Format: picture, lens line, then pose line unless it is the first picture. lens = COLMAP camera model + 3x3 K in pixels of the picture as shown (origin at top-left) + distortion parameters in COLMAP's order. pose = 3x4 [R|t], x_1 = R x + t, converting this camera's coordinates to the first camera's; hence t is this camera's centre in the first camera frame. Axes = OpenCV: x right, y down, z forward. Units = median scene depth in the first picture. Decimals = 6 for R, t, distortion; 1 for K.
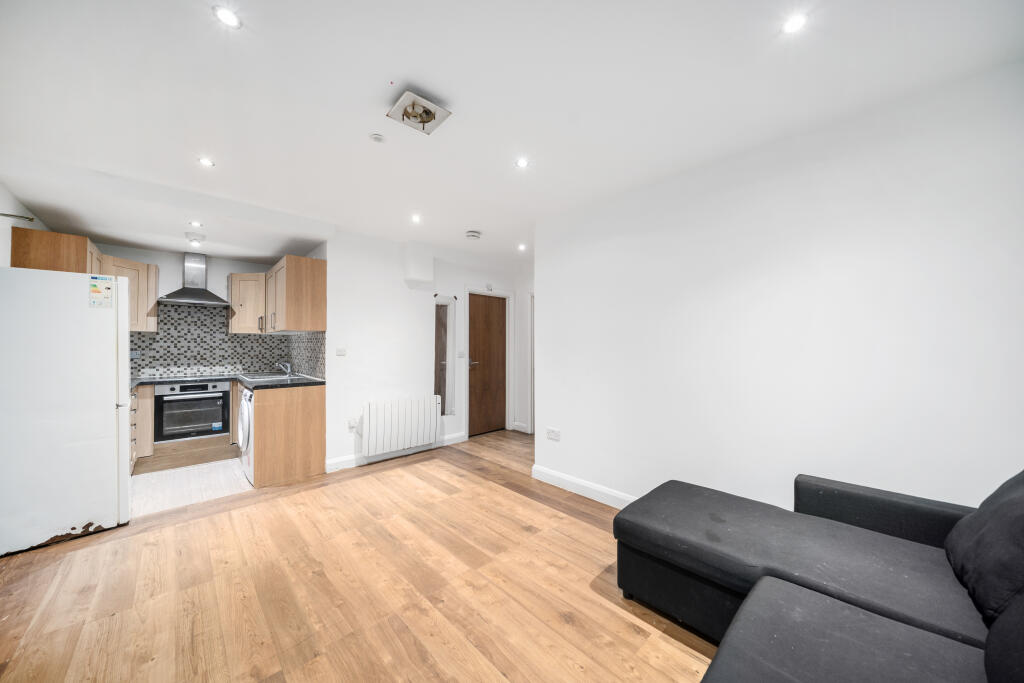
lens RADIAL K [[353.4, 0, 509.2], [0, 353.4, 348.7], [0, 0, 1]] dist [-0.008188, 0.000049]
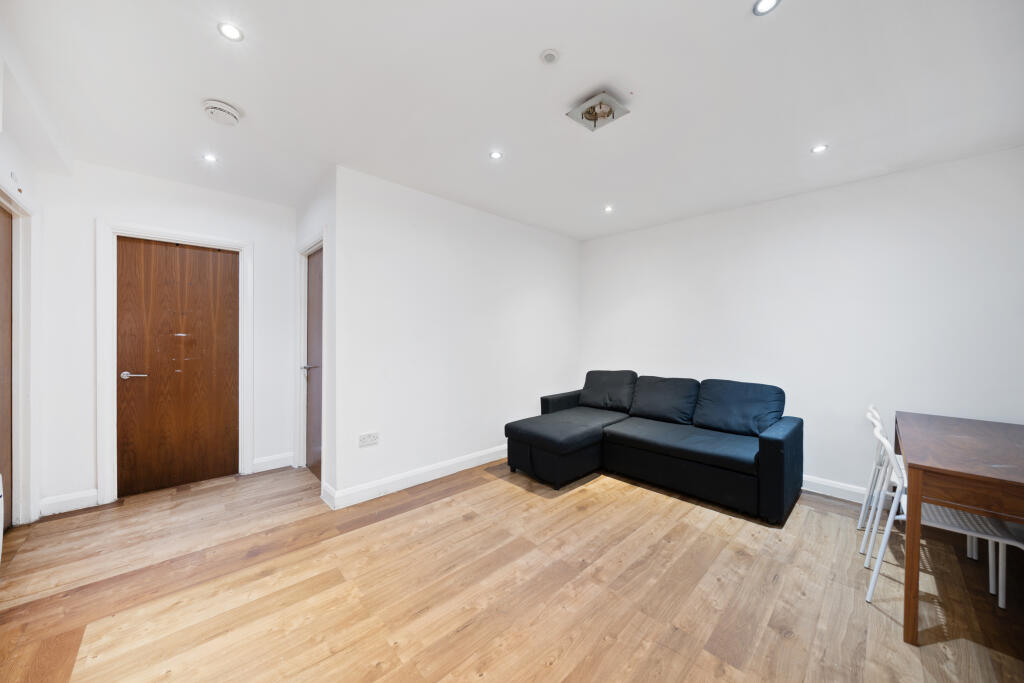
lens RADIAL K [[353.4, 0, 509.0], [0, 353.4, 334.0], [0, 0, 1]] dist [-0.008188, 0.000049]
pose [[0.011300, 0.001357, 0.999935, -1.017923], [0.001893, 0.999997, -0.001379, -0.011111], [-0.999934, 0.001909, 0.011297, 0.936984]]
